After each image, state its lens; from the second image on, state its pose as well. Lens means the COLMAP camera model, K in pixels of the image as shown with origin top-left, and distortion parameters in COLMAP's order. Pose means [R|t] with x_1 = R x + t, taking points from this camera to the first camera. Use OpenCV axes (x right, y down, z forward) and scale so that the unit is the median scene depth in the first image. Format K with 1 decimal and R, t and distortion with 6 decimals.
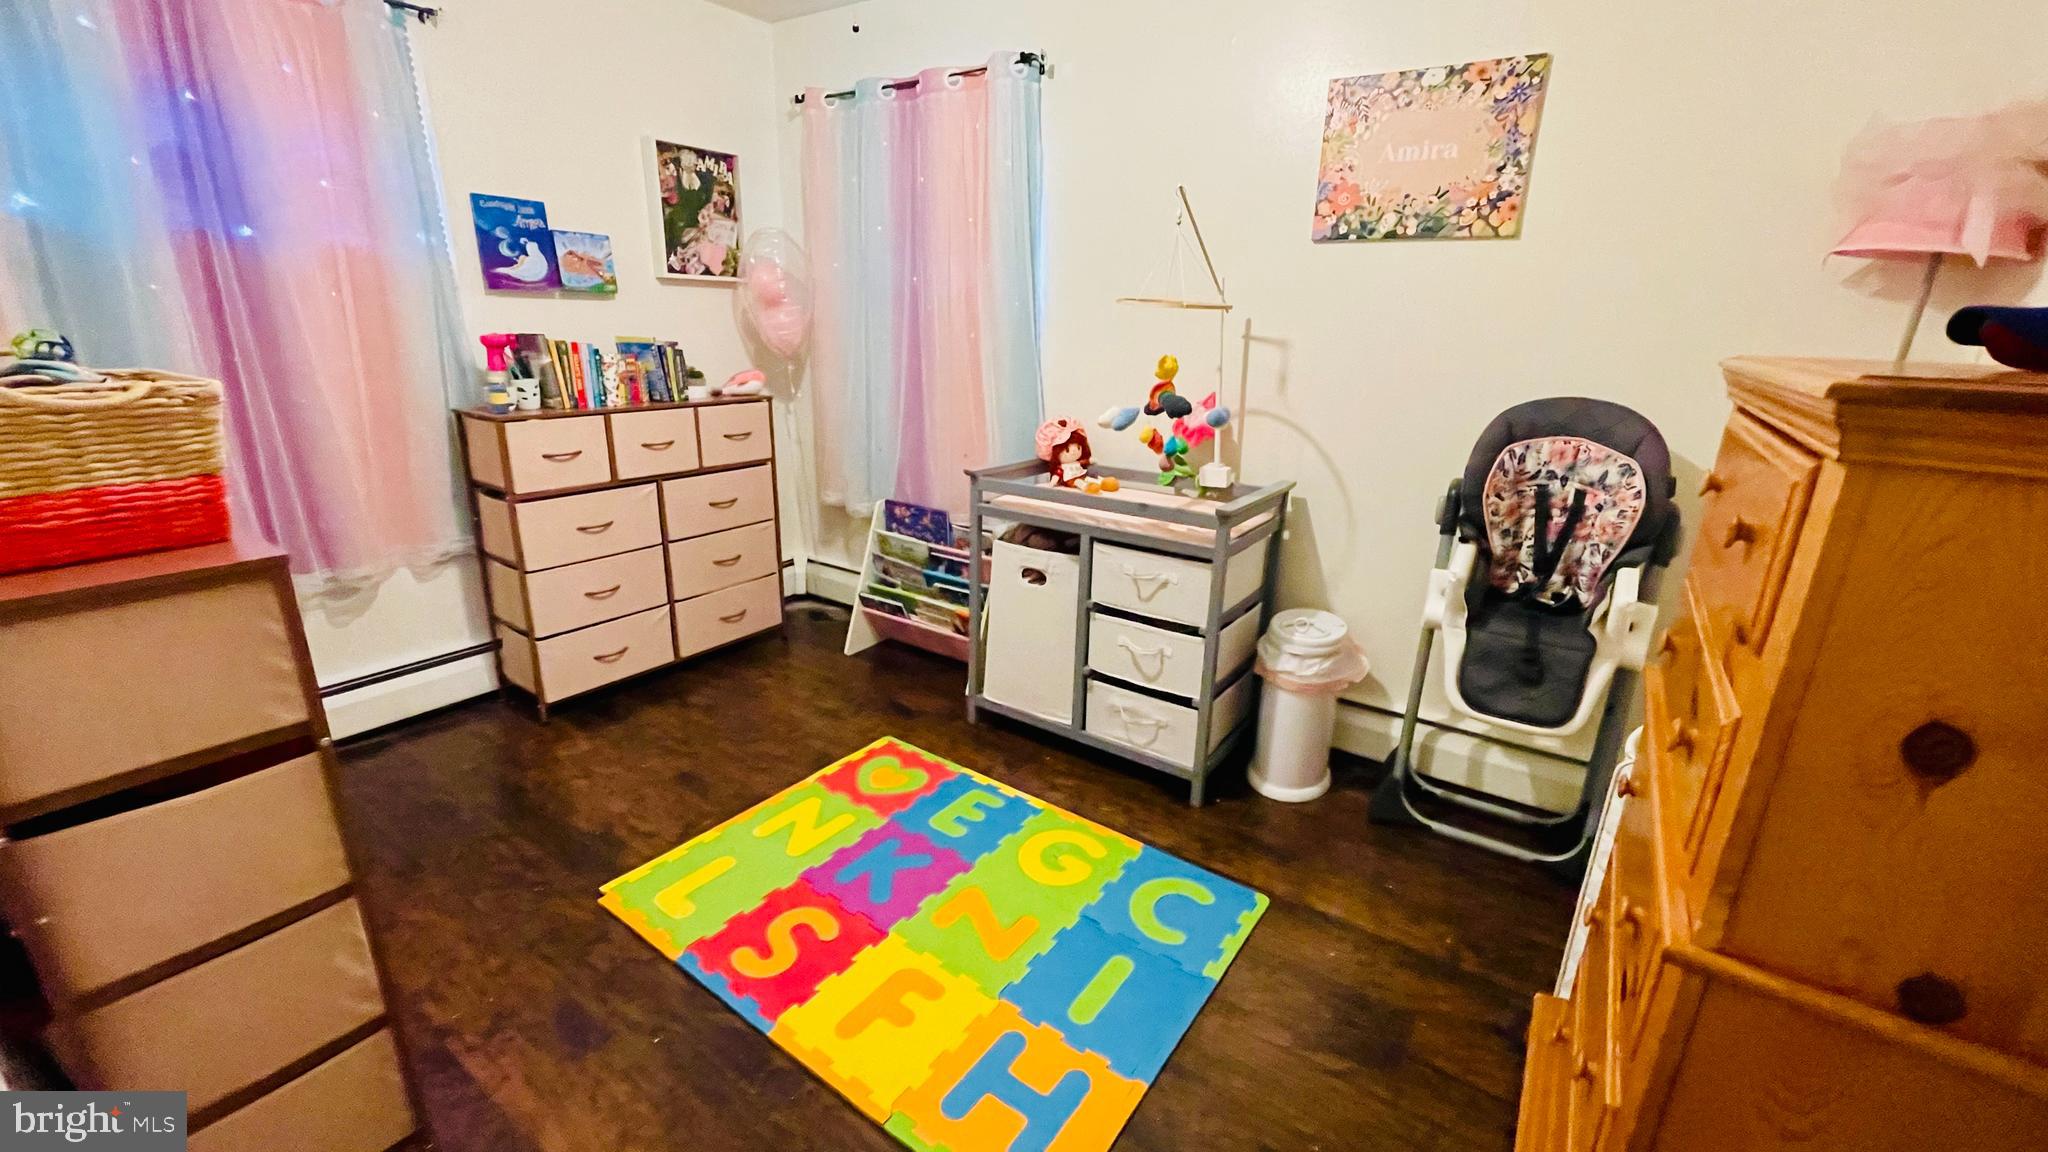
lens RADIAL K [[820.9, 0, 1024.0], [0, 820.9, 576.0], [0, 0, 1]] dist [-0.011170, -0.000097]
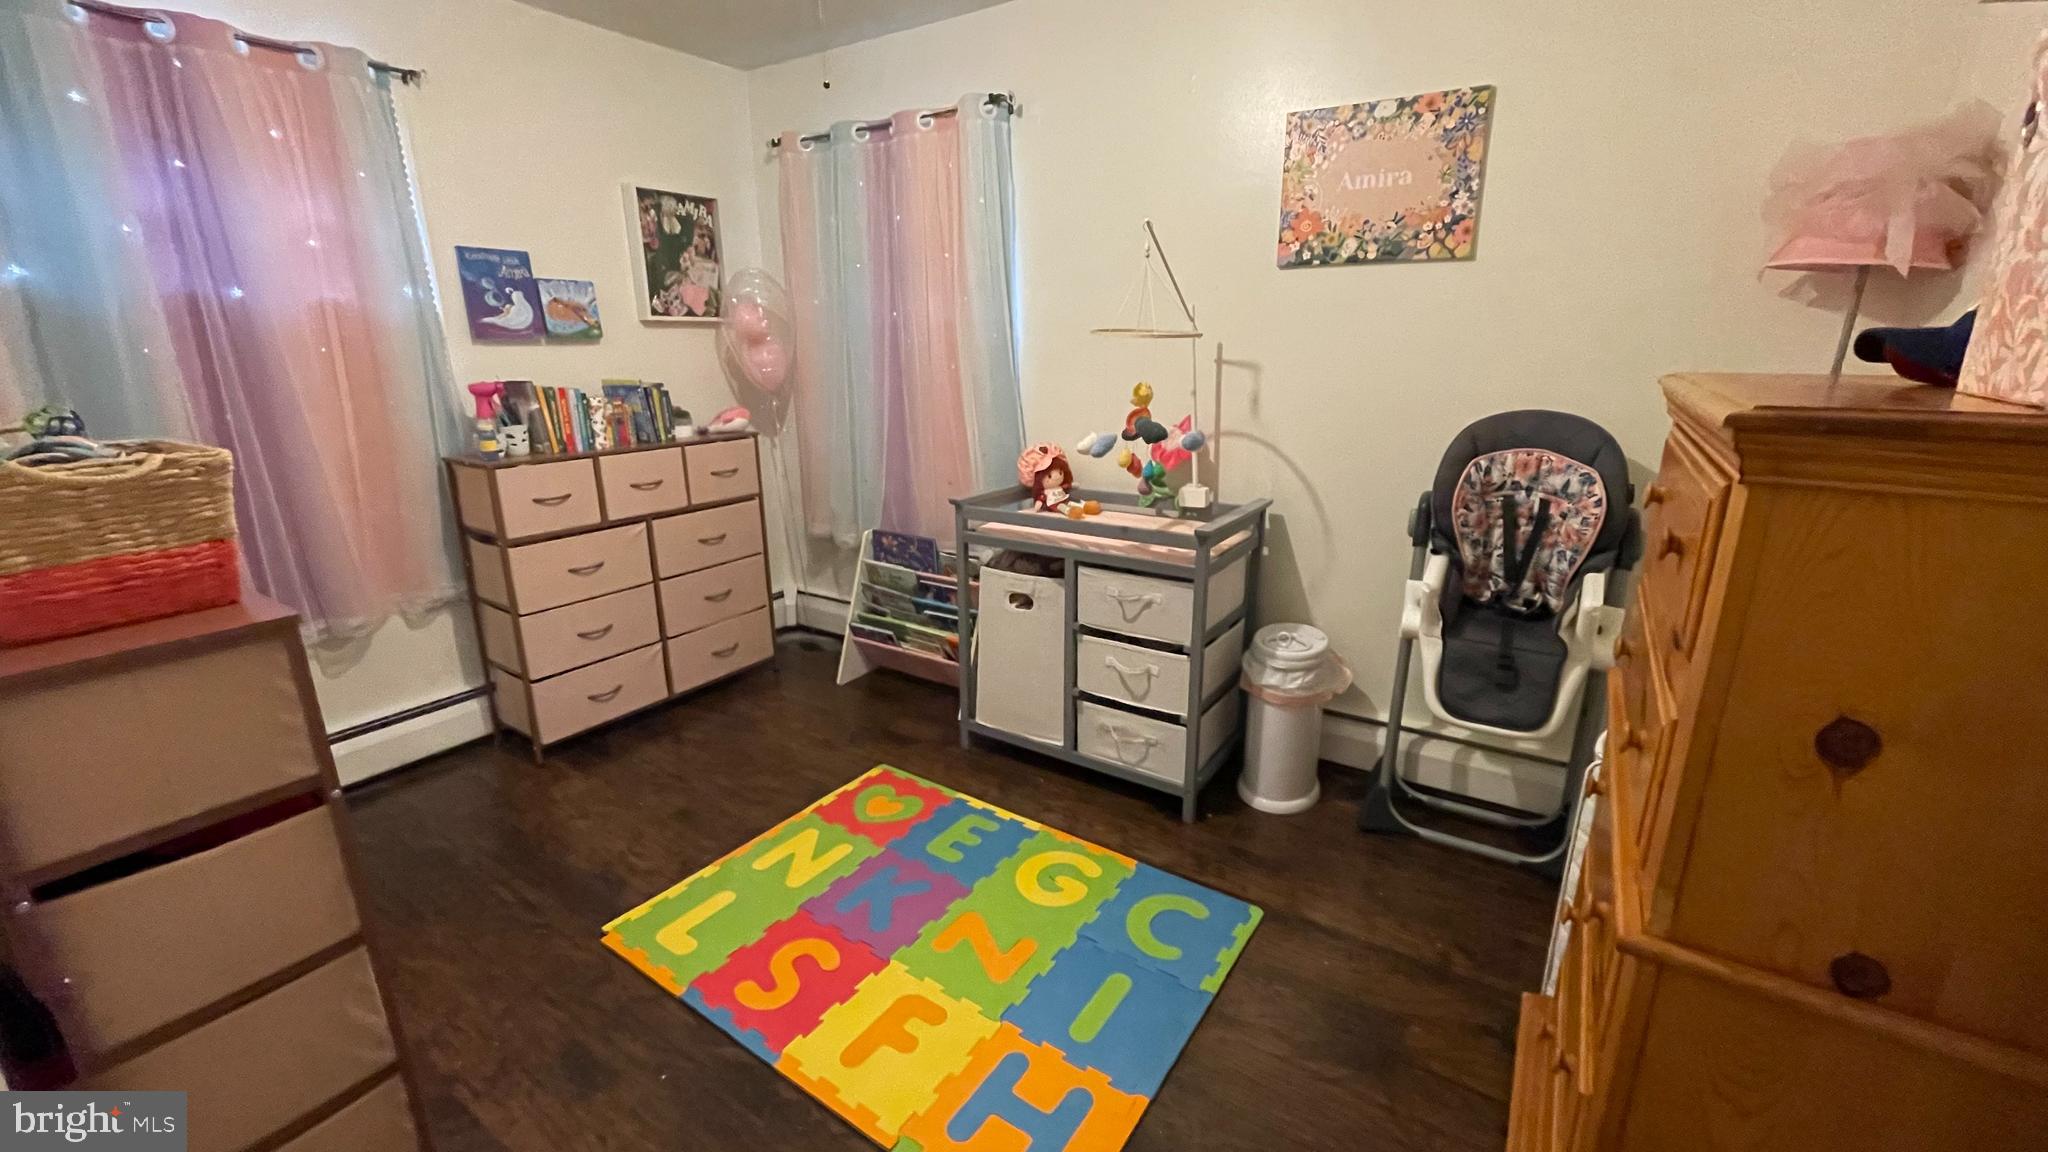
lens RADIAL K [[823.5, 0, 1022.9], [0, 823.5, 572.5], [0, 0, 1]] dist [-0.009404, 0.000156]
pose [[0.999240, -0.037209, 0.011573, 0.004476], [0.037520, 0.998906, -0.027912, -0.007332], [-0.010522, 0.028325, 0.999543, -0.025828]]
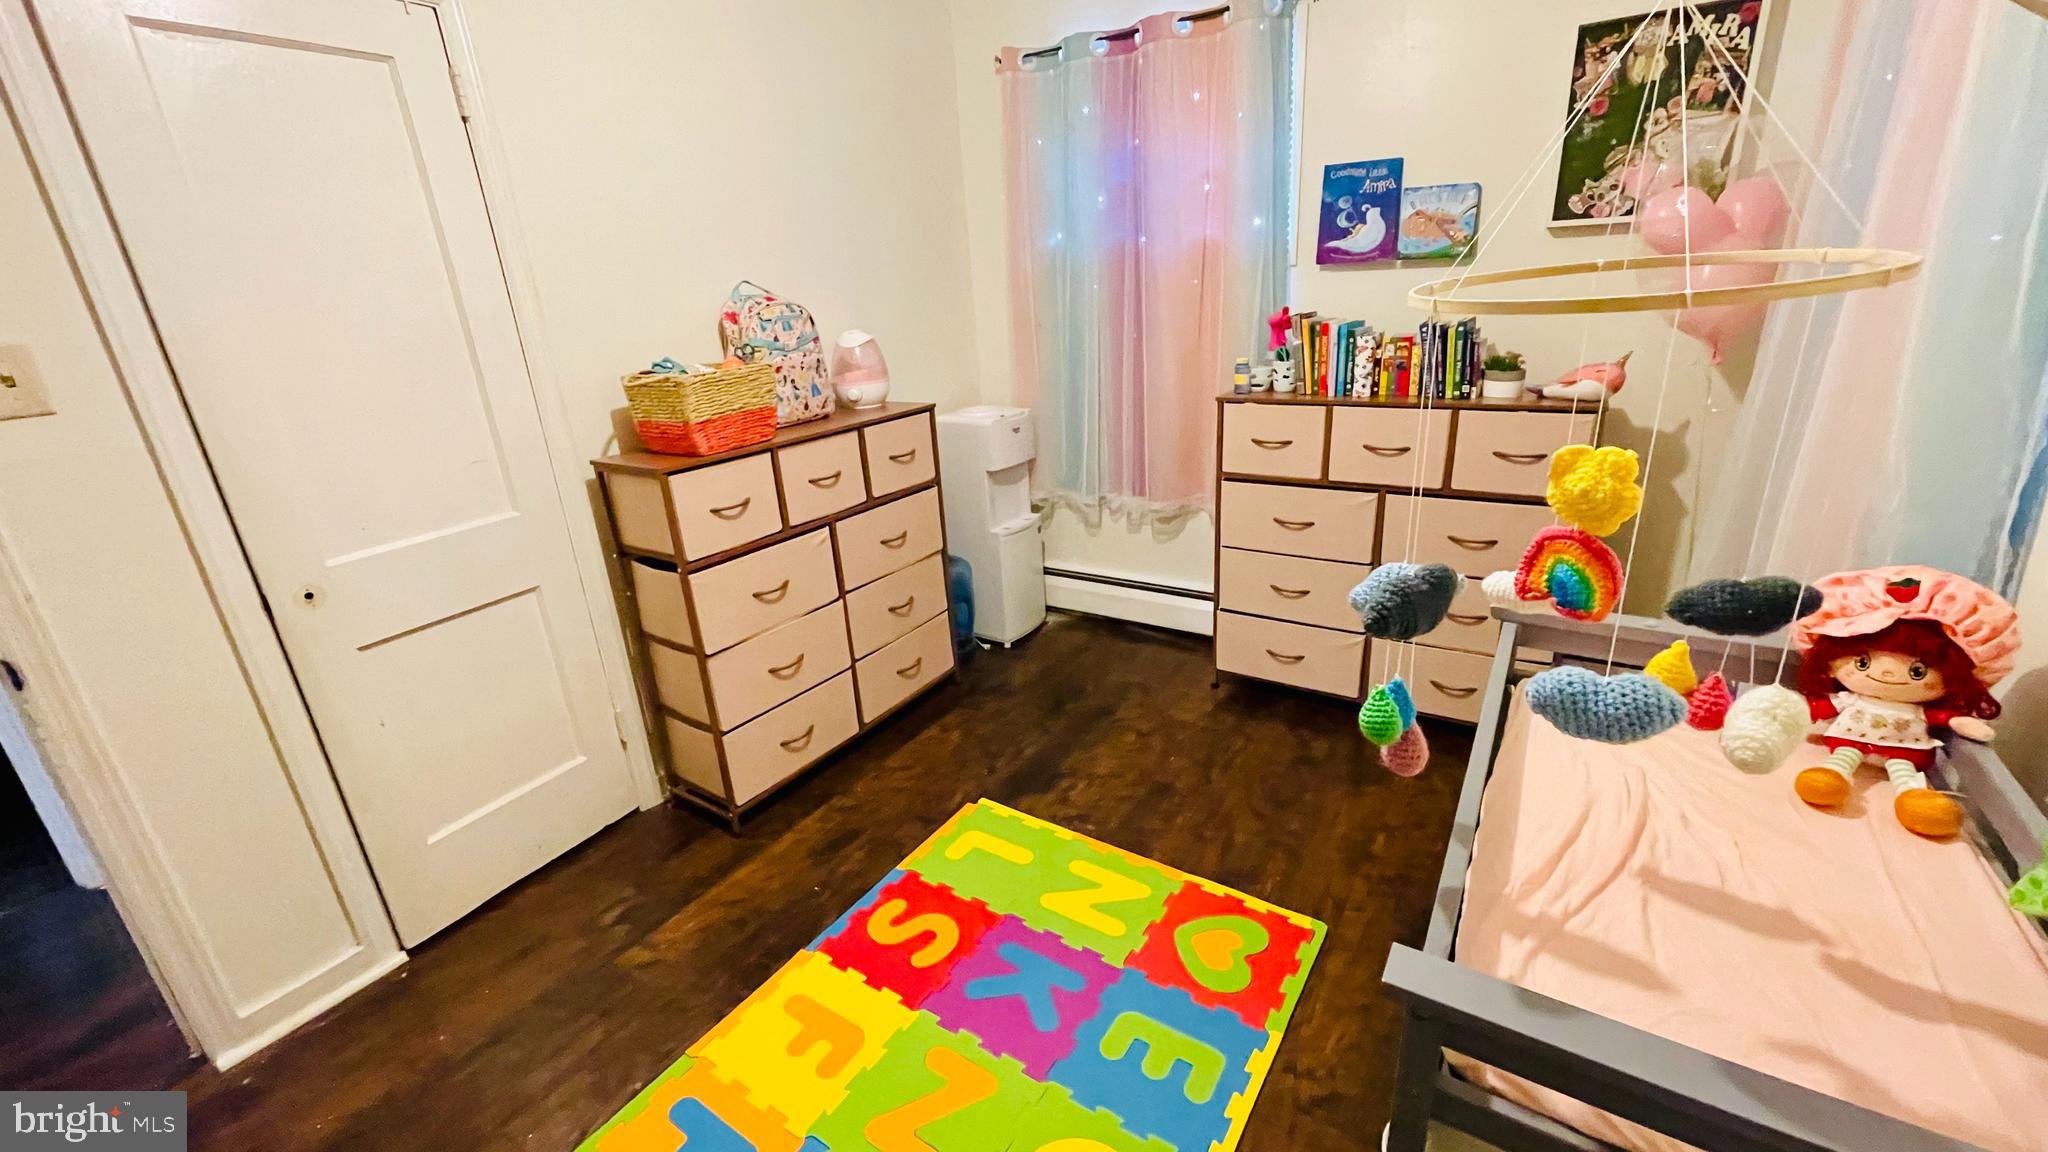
lens RADIAL K [[823.5, 0, 1022.9], [0, 823.5, 572.5], [0, 0, 1]] dist [-0.009404, 0.000156]
pose [[0.029877, 0.312829, -0.949339, 0.476243], [-0.239703, 0.924292, 0.297032, -0.270003], [0.970386, 0.218685, 0.102601, 0.785534]]
